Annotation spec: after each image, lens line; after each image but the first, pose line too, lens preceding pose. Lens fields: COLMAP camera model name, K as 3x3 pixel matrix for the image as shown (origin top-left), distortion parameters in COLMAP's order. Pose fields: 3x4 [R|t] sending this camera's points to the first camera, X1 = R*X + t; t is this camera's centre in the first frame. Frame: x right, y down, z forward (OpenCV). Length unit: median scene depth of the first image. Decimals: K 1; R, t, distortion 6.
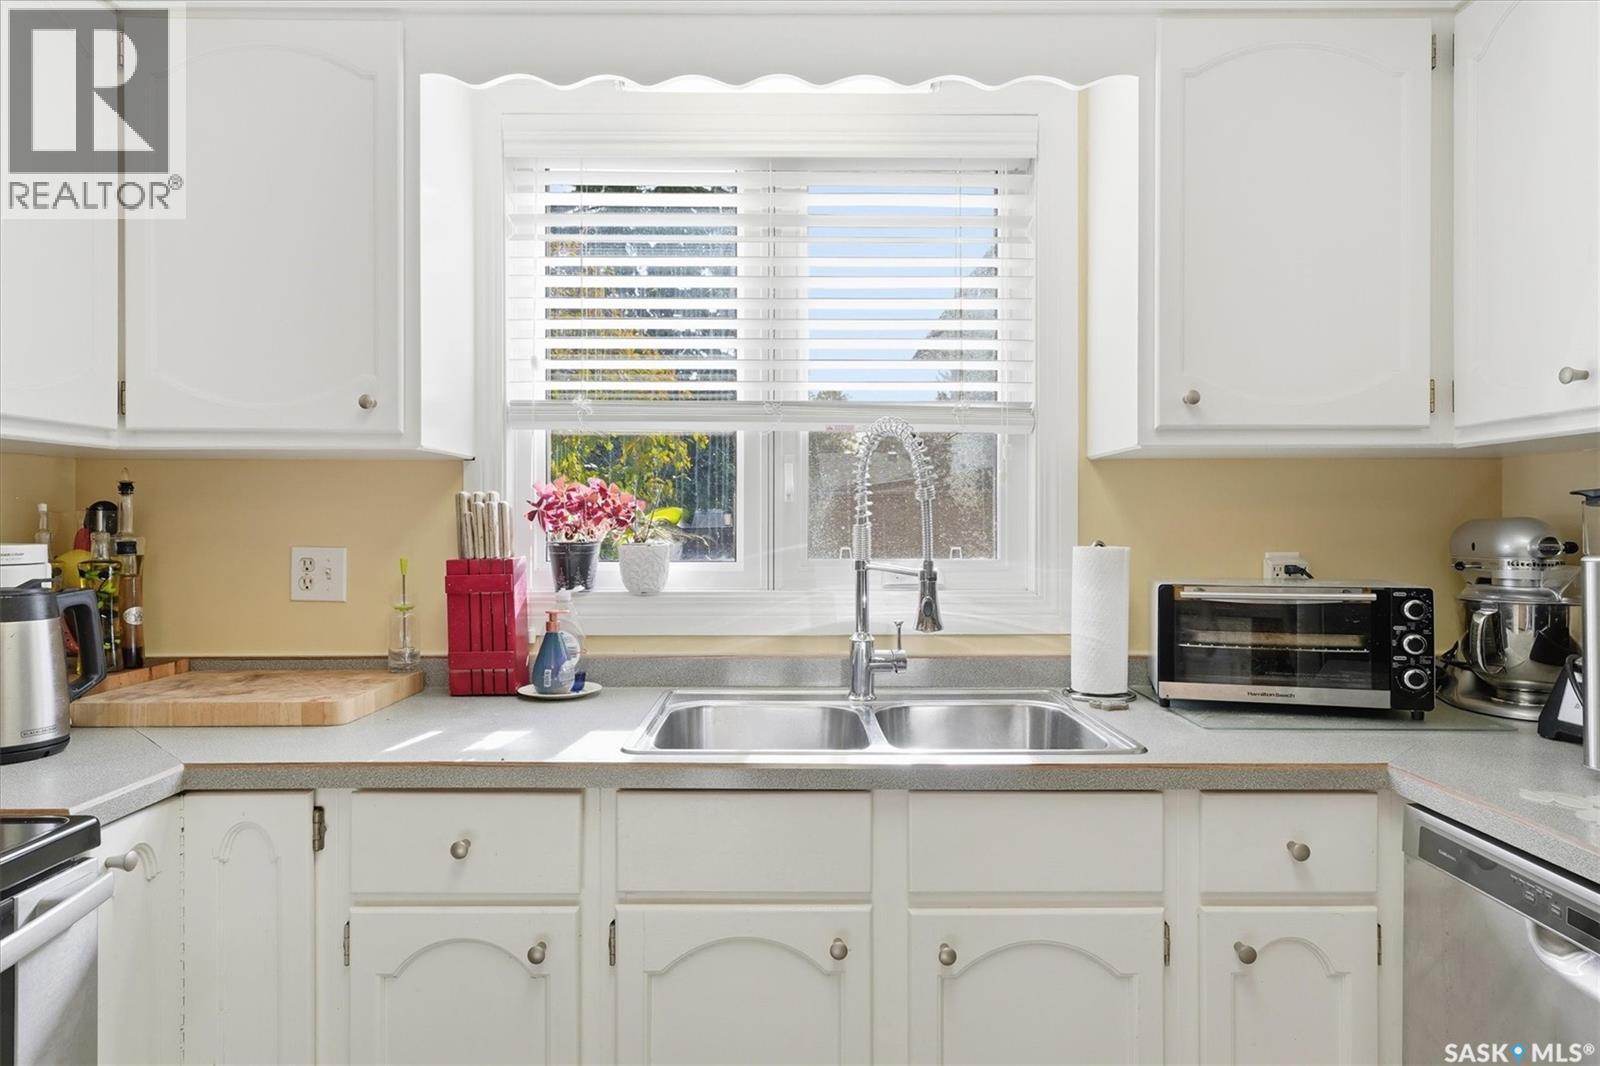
lens RADIAL K [[949.0, 0, 793.2], [0, 949.0, 528.5], [0, 0, 1]] dist [0.005586, 0.000400]
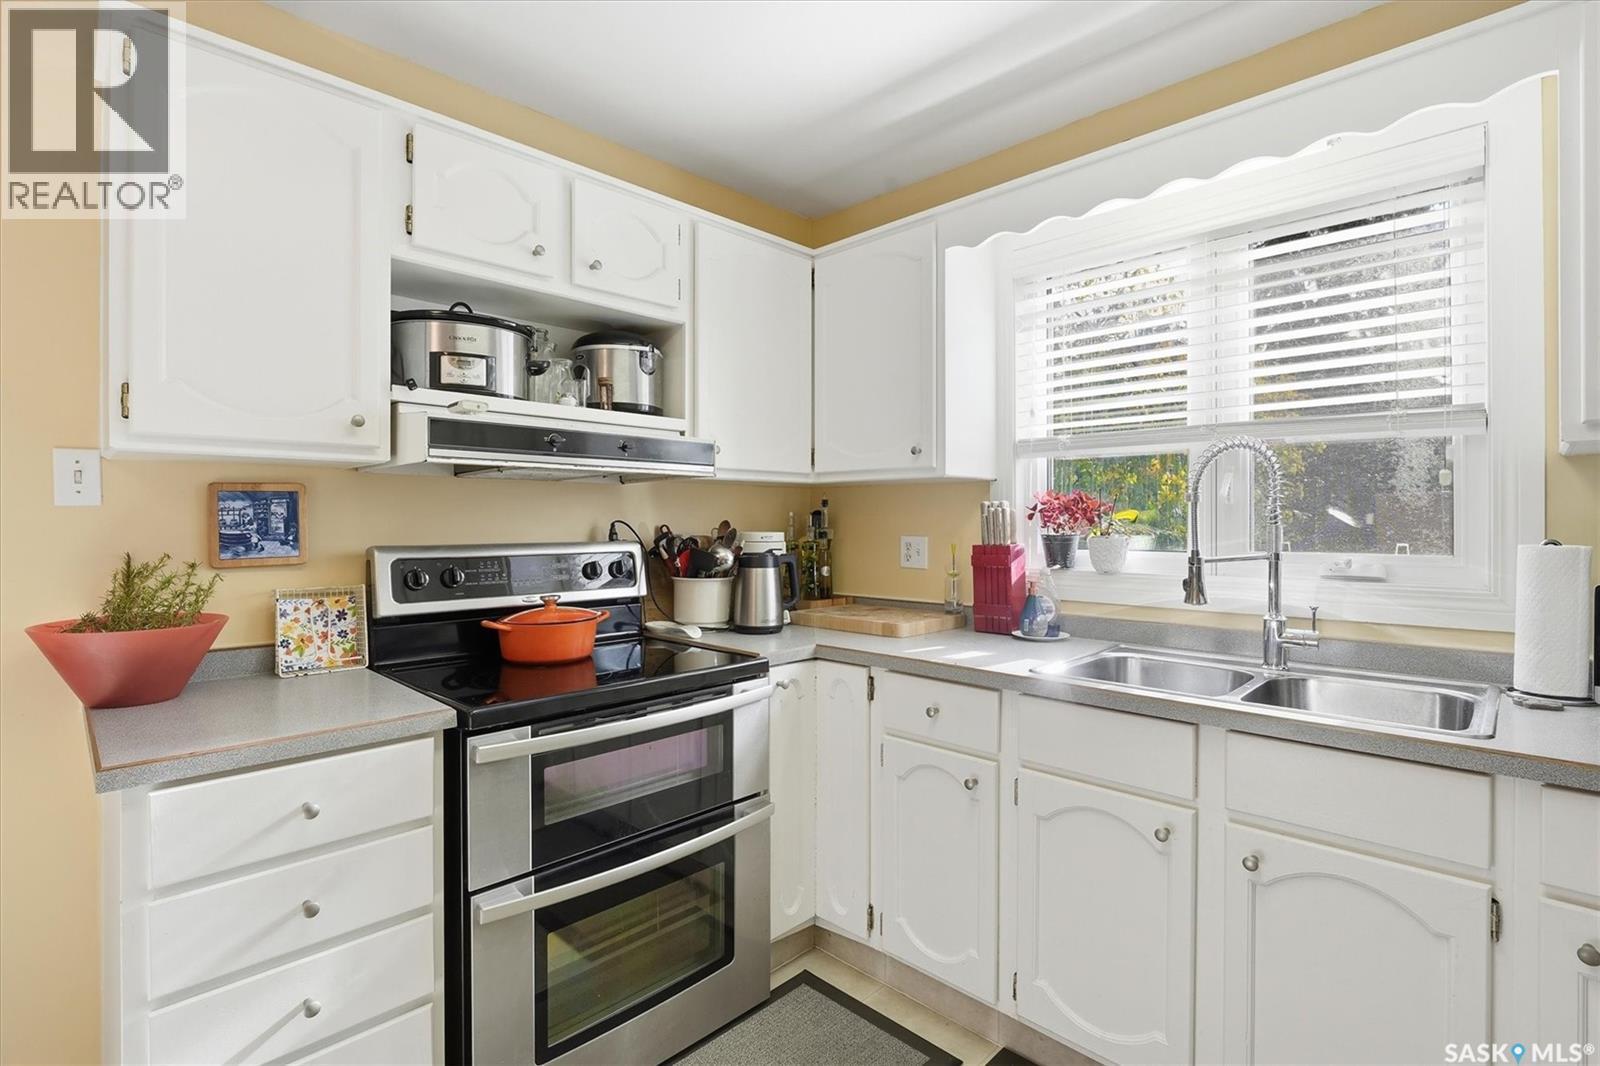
lens RADIAL K [[755.3, 0, 800.0], [0, 755.3, 533.0], [0, 0, 1]] dist [-0.008332, -0.000644]
pose [[0.710649, 0.010115, -0.703474, 0.320098], [-0.004863, 0.999943, 0.009465, 0.002555], [0.703530, -0.003305, 0.710658, -0.096684]]
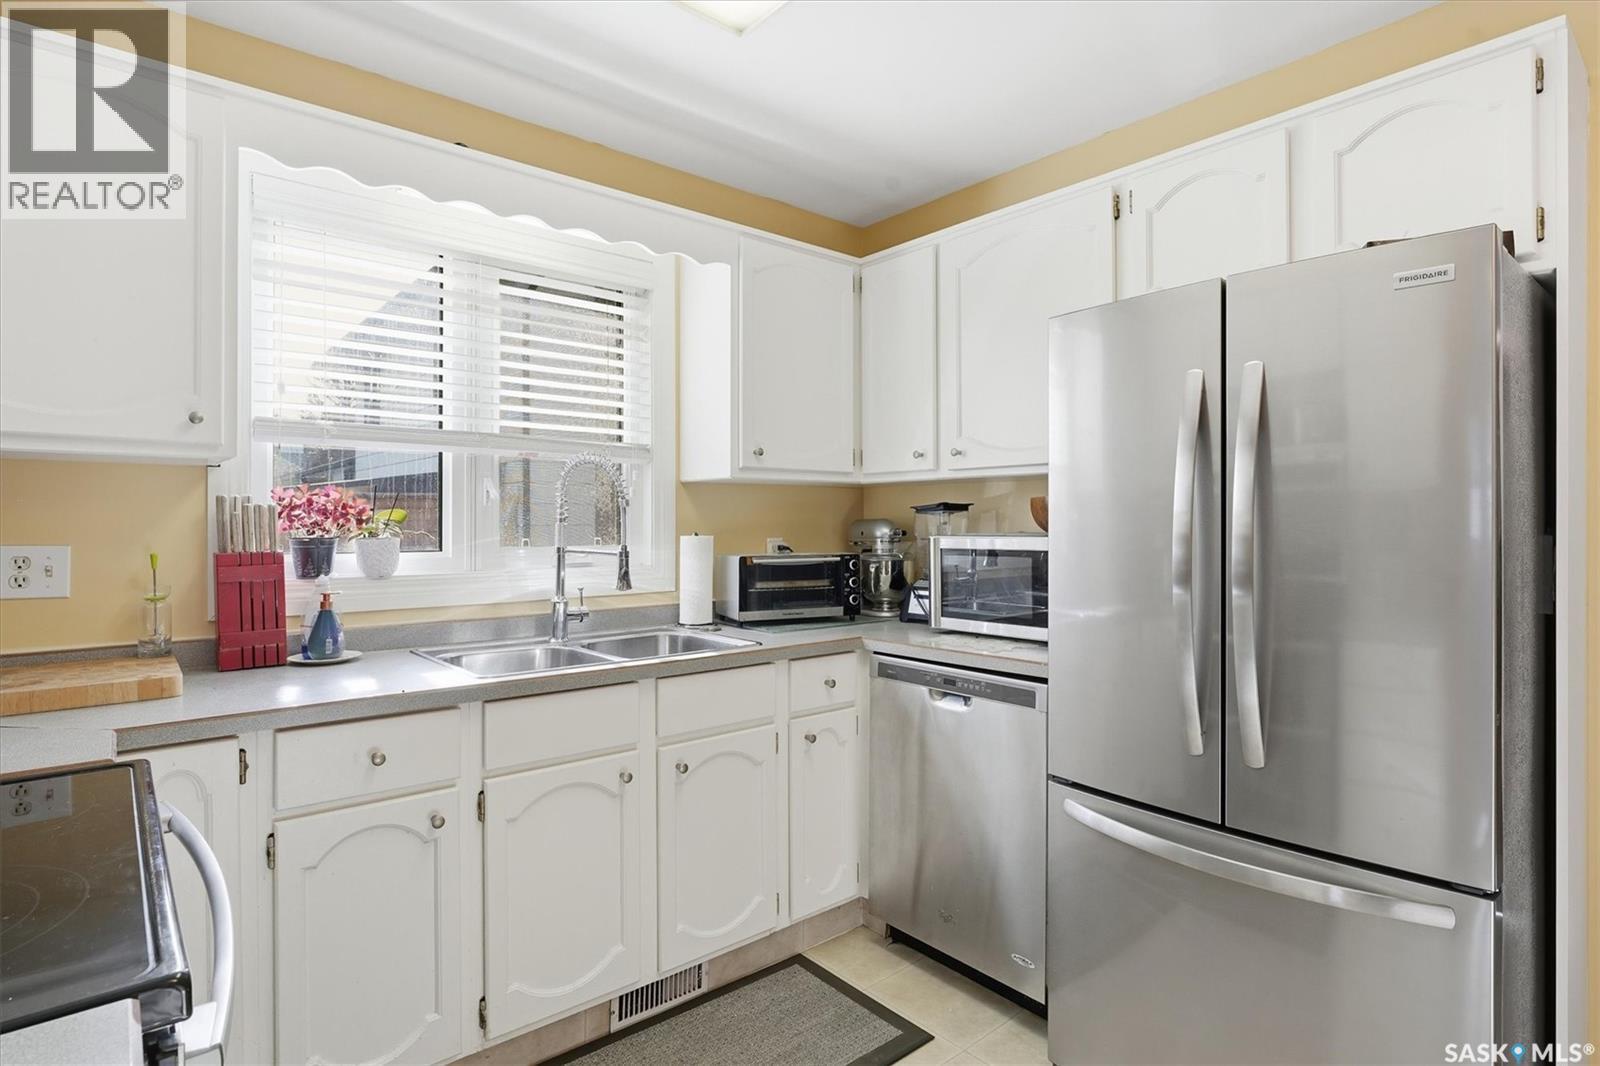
lens RADIAL K [[830.1, 0, 795.9], [0, 830.1, 526.1], [0, 0, 1]] dist [0.001606, 0.000219]
pose [[0.769586, -0.003676, 0.638532, -0.475427], [0.005712, 0.999983, -0.001127, 0.004712], [-0.638517, 0.004515, 0.769594, -0.227701]]
